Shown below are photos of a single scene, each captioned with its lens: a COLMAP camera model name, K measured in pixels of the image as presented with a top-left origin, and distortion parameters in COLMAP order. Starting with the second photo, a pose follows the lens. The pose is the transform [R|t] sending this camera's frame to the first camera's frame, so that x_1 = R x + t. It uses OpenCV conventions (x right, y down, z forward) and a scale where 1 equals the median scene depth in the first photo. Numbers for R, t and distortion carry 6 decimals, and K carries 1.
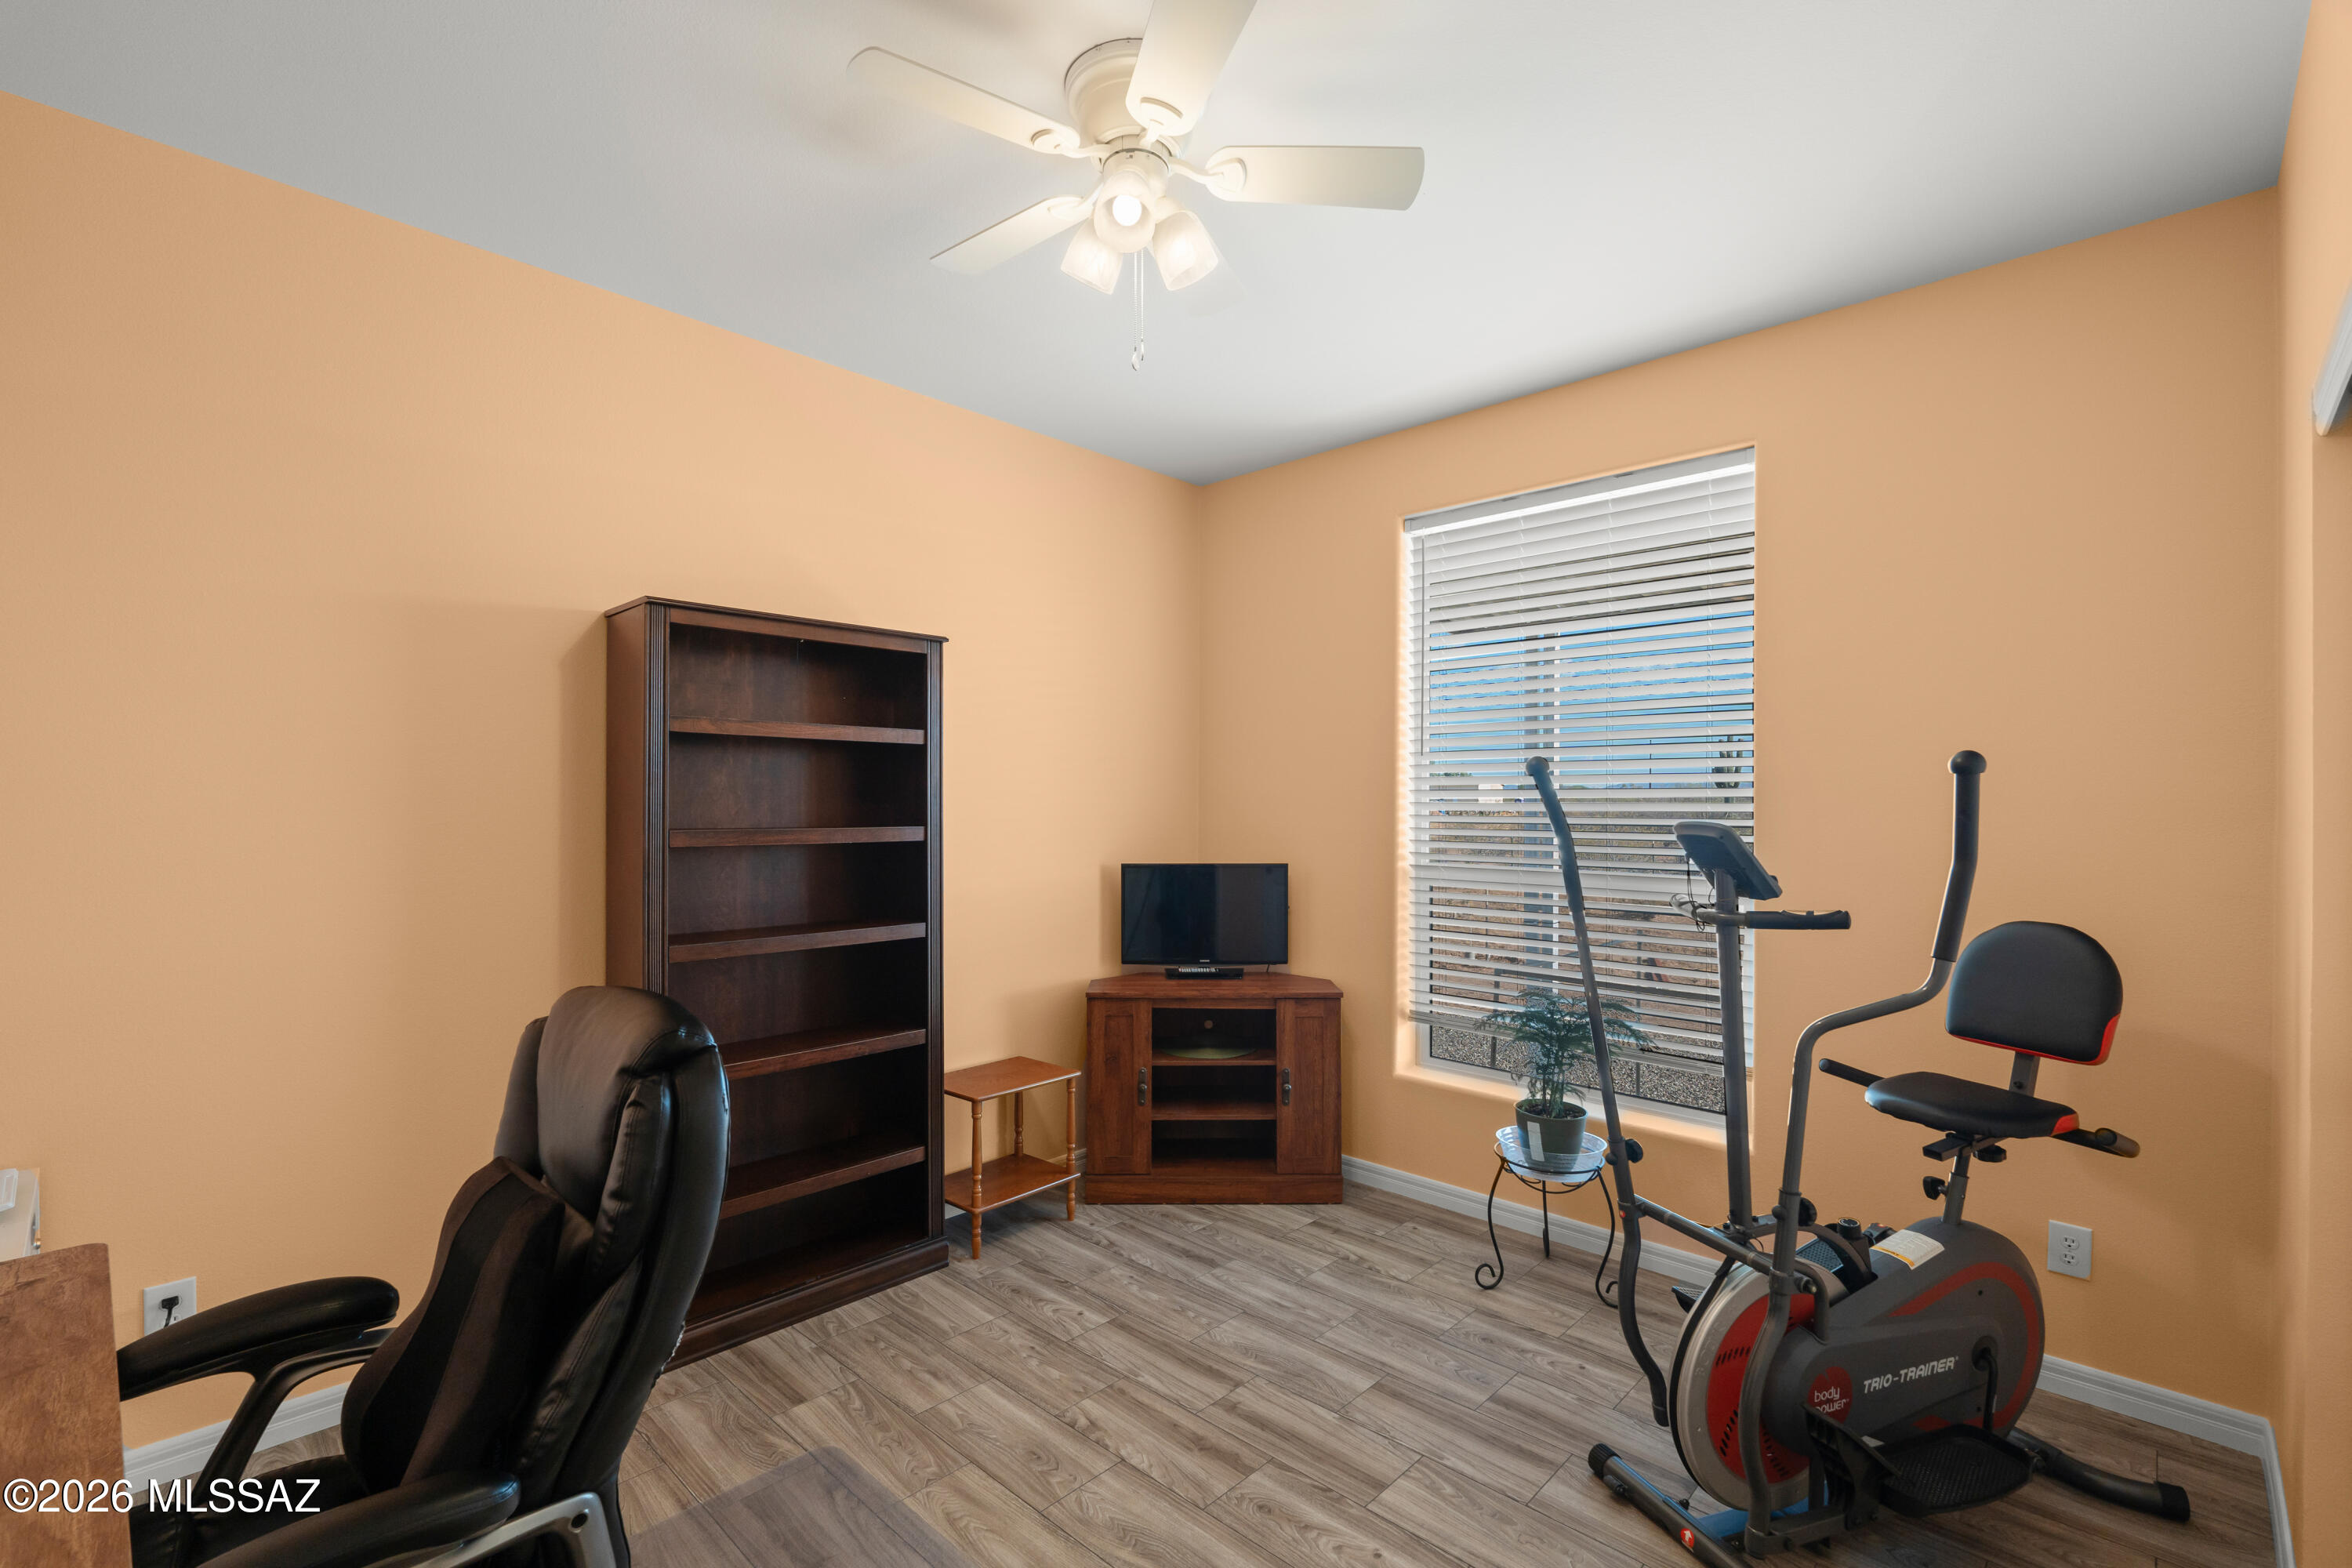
lens RADIAL K [[1043.9, 0, 1183.3], [0, 1043.9, 805.1], [0, 0, 1]] dist [0.001274, 0.000144]
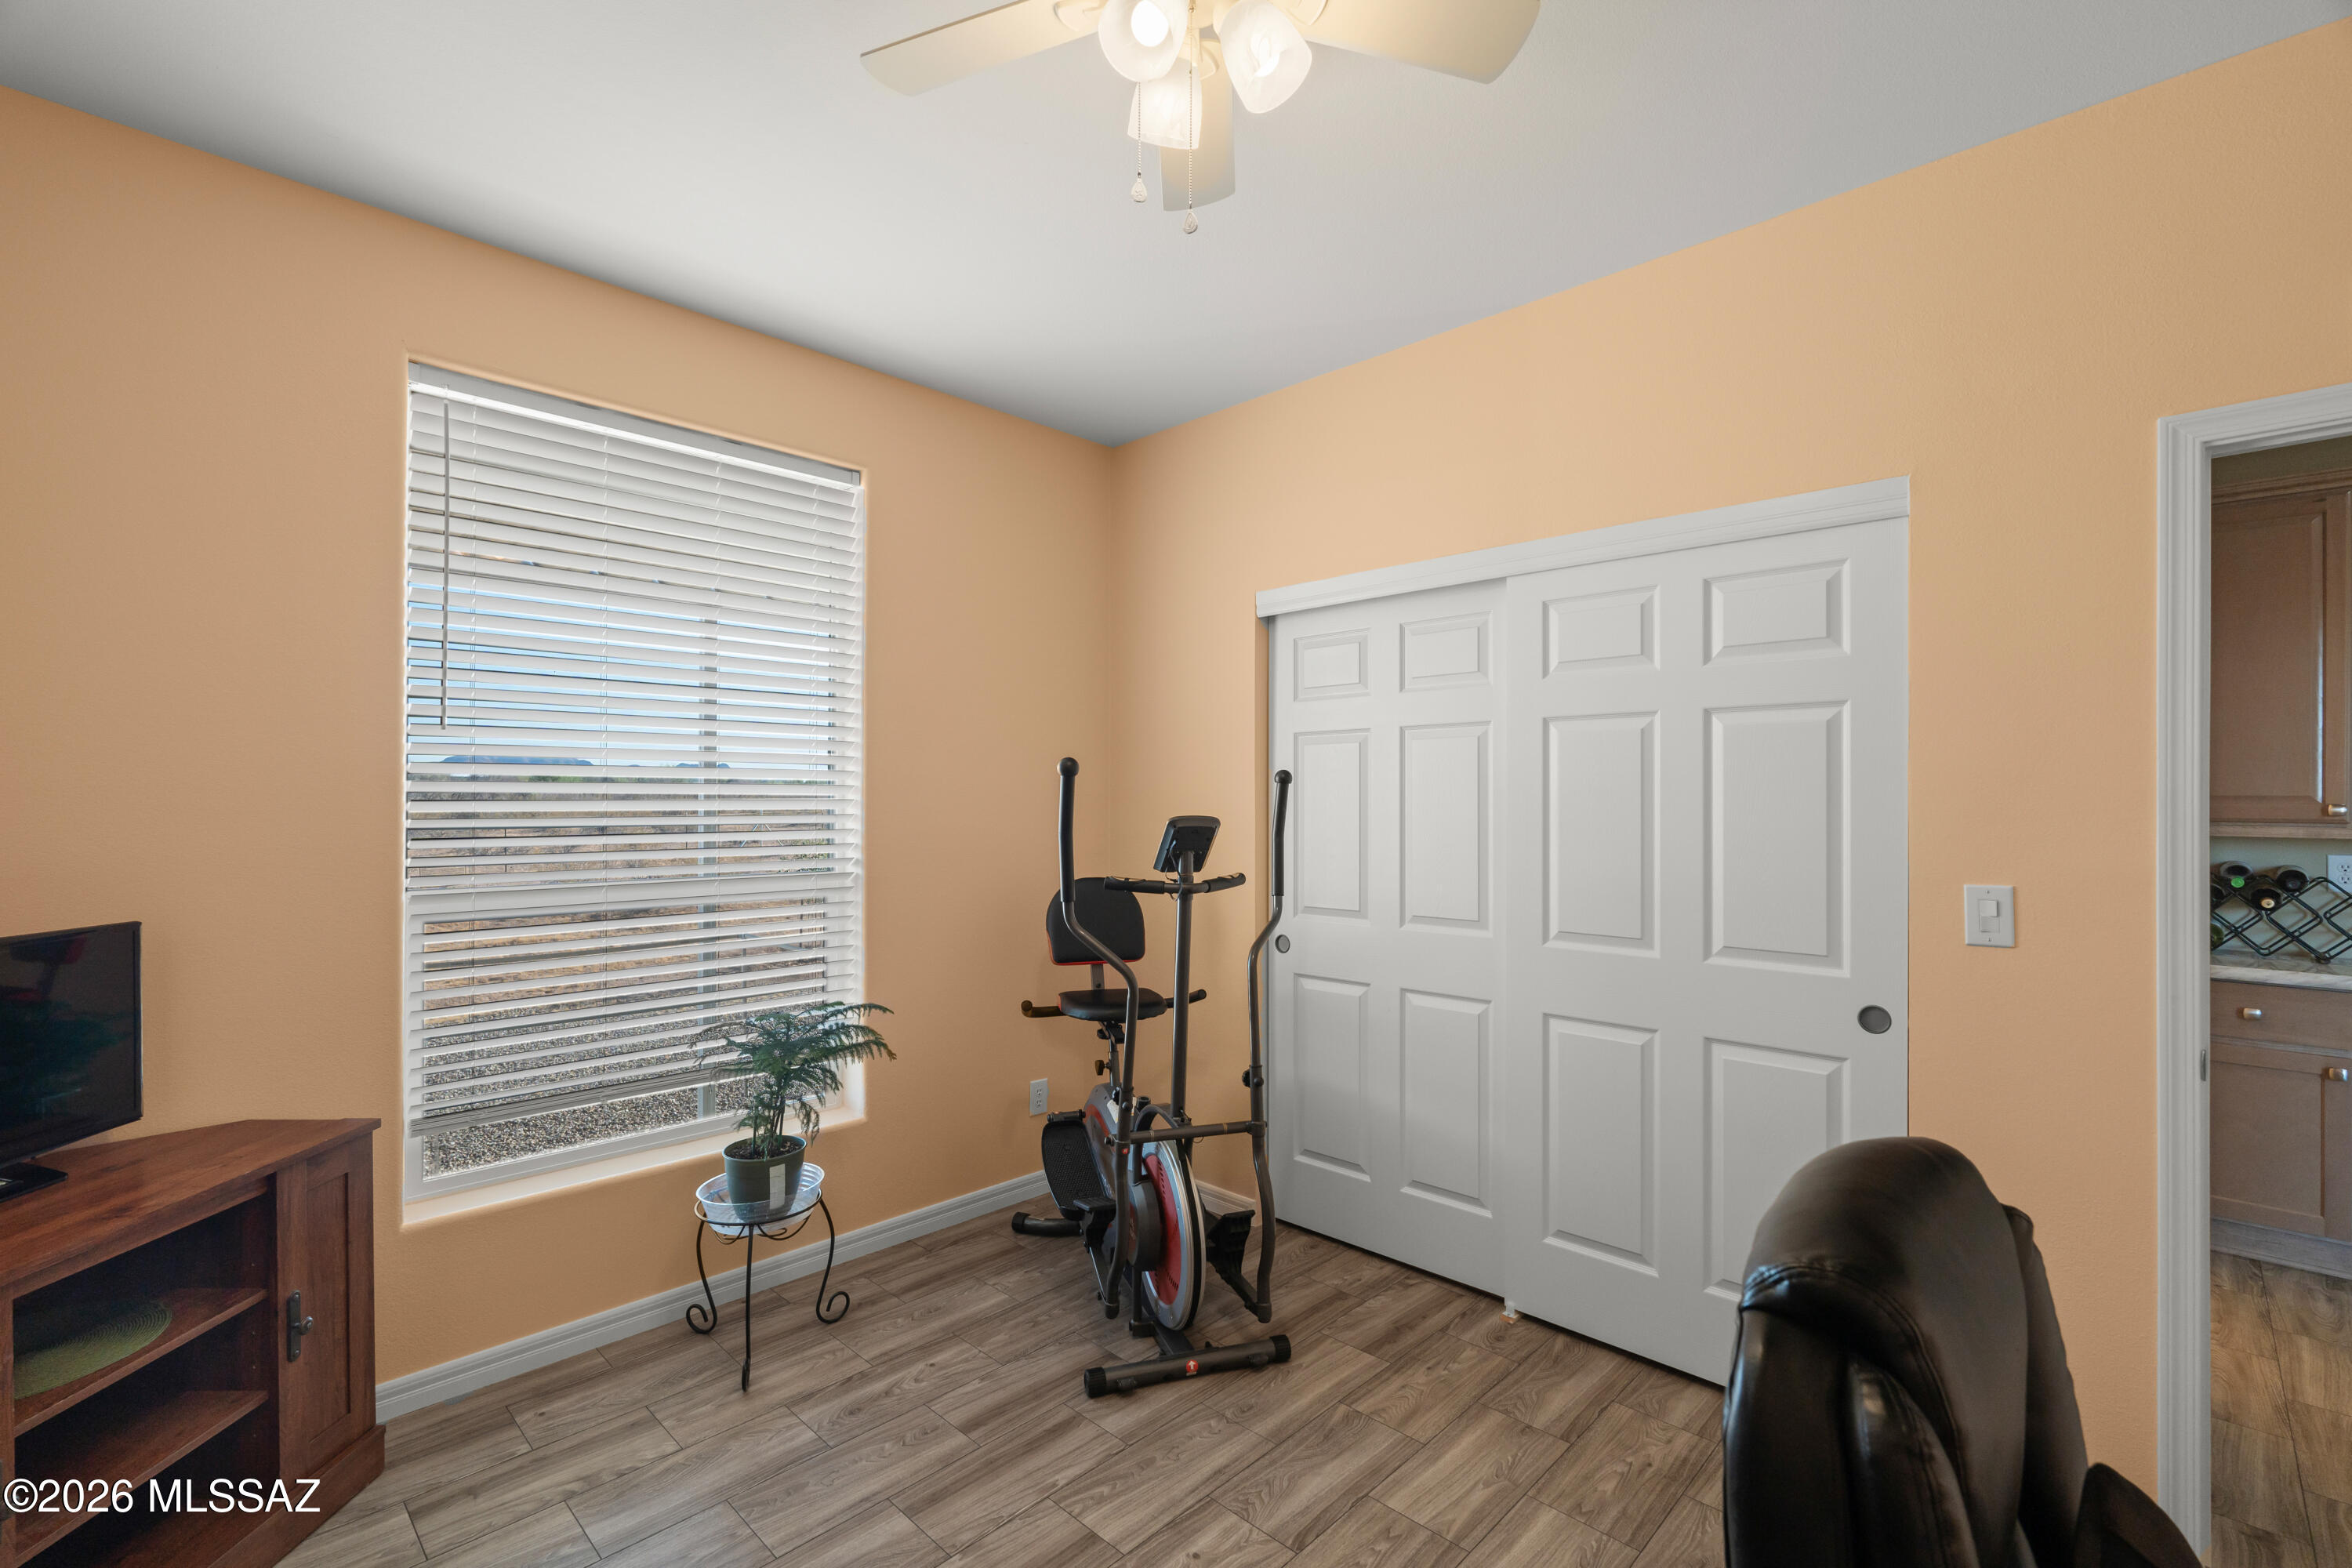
lens RADIAL K [[1033.0, 0, 1160.7], [0, 1033.0, 802.3], [0, 0, 1]] dist [-0.004958, -0.000088]
pose [[0.020912, -0.009377, 0.999737, -0.551946], [0.001446, 0.999955, 0.009349, -0.009098], [-0.999780, 0.001250, 0.020925, 0.702813]]
